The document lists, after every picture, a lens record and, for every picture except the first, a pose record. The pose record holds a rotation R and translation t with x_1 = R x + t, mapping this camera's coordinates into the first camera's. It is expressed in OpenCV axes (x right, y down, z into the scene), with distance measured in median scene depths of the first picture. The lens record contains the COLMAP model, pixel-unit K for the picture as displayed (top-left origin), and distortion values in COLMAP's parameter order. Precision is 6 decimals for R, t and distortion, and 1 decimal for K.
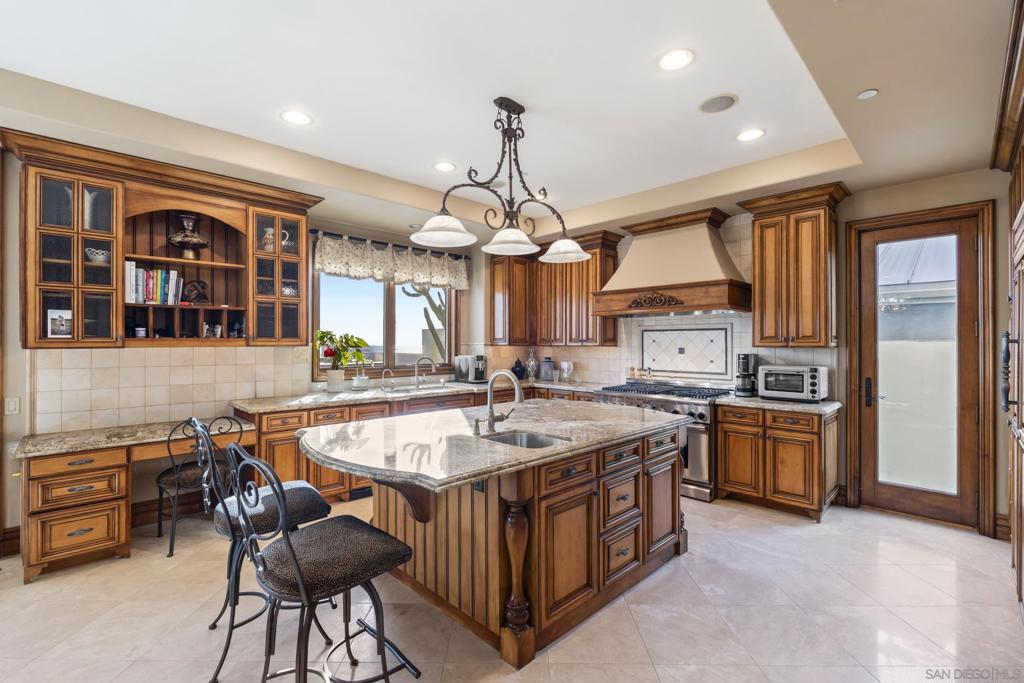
lens RADIAL K [[449.7, 0, 510.3], [0, 449.7, 342.4], [0, 0, 1]] dist [-0.004713, 0.000145]
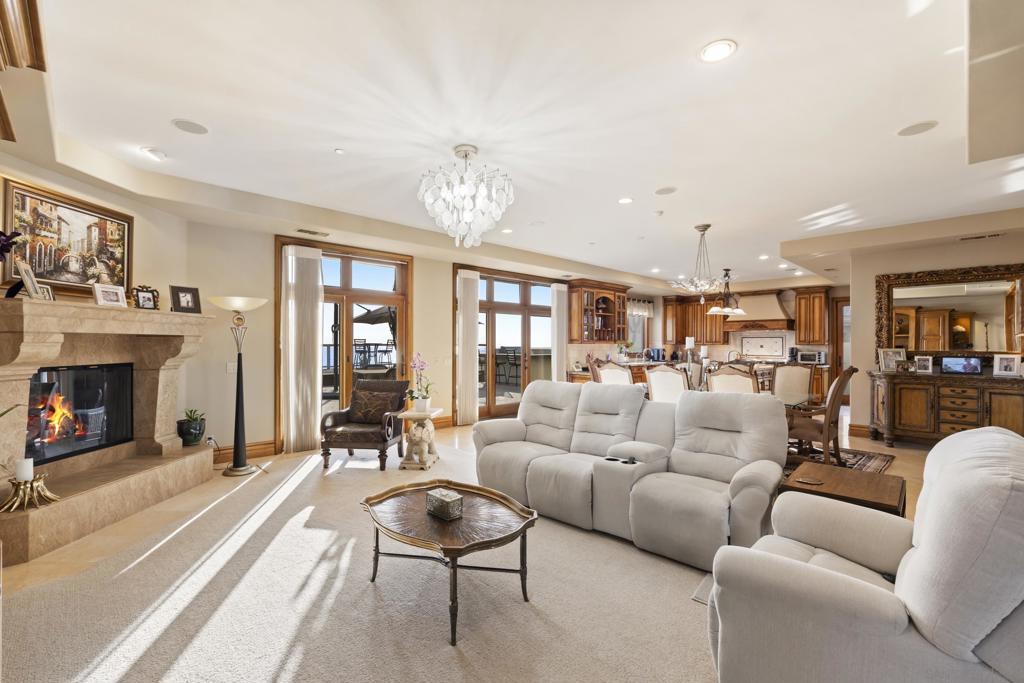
lens RADIAL K [[449.7, 0, 510.3], [0, 449.7, 342.4], [0, 0, 1]] dist [-0.004713, 0.000145]
pose [[0.999987, 0.004915, -0.001644, -1.179005], [-0.004921, 0.999981, -0.003641, 0.015724], [0.001626, 0.003649, 0.999992, -1.701731]]
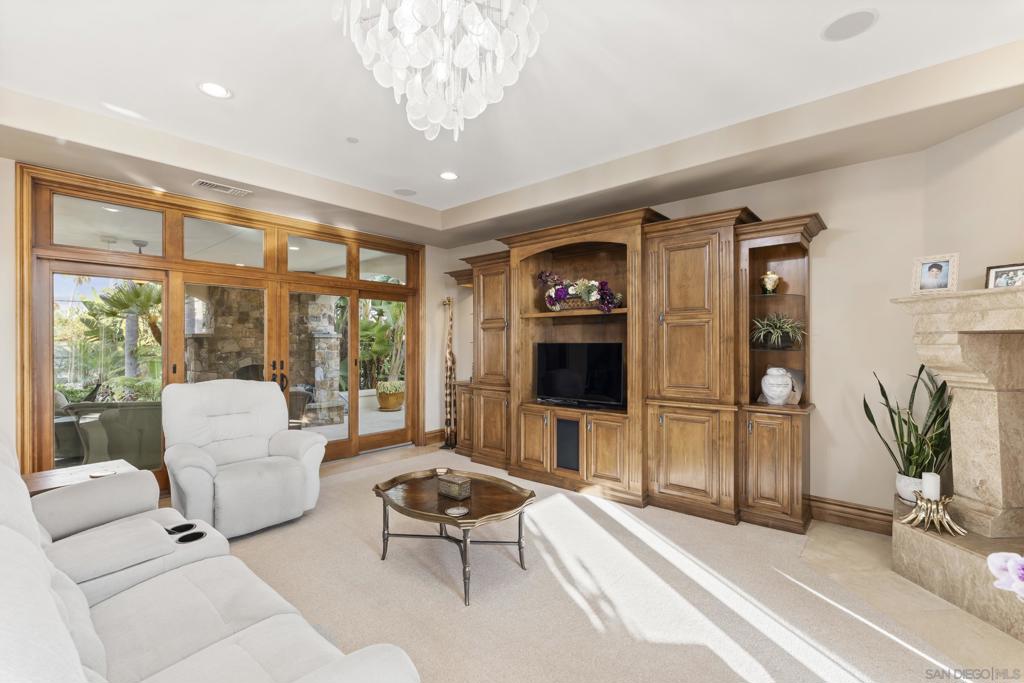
lens RADIAL K [[449.6, 0, 511.8], [0, 449.6, 334.1], [0, 0, 1]] dist [-0.004805, 0.000094]
pose [[-0.996069, 0.000968, -0.088575, -1.305819], [0.002237, 0.999896, -0.014233, 0.009620], [0.088552, -0.014375, -0.995968, -0.304005]]
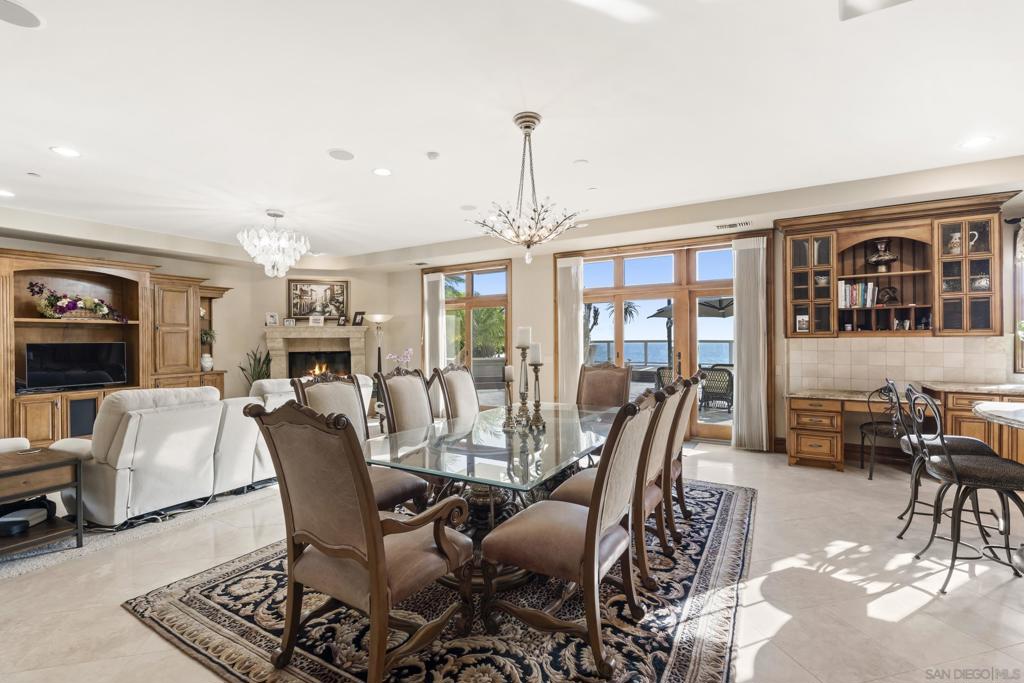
lens RADIAL K [[448.9, 0, 510.6], [0, 448.9, 337.5], [0, 0, 1]] dist [-0.002604, -0.000419]
pose [[0.253768, -0.006319, -0.967244, 0.279061], [0.004064, 0.999977, -0.005467, 0.012717], [0.967256, -0.002544, 0.253788, -0.390940]]
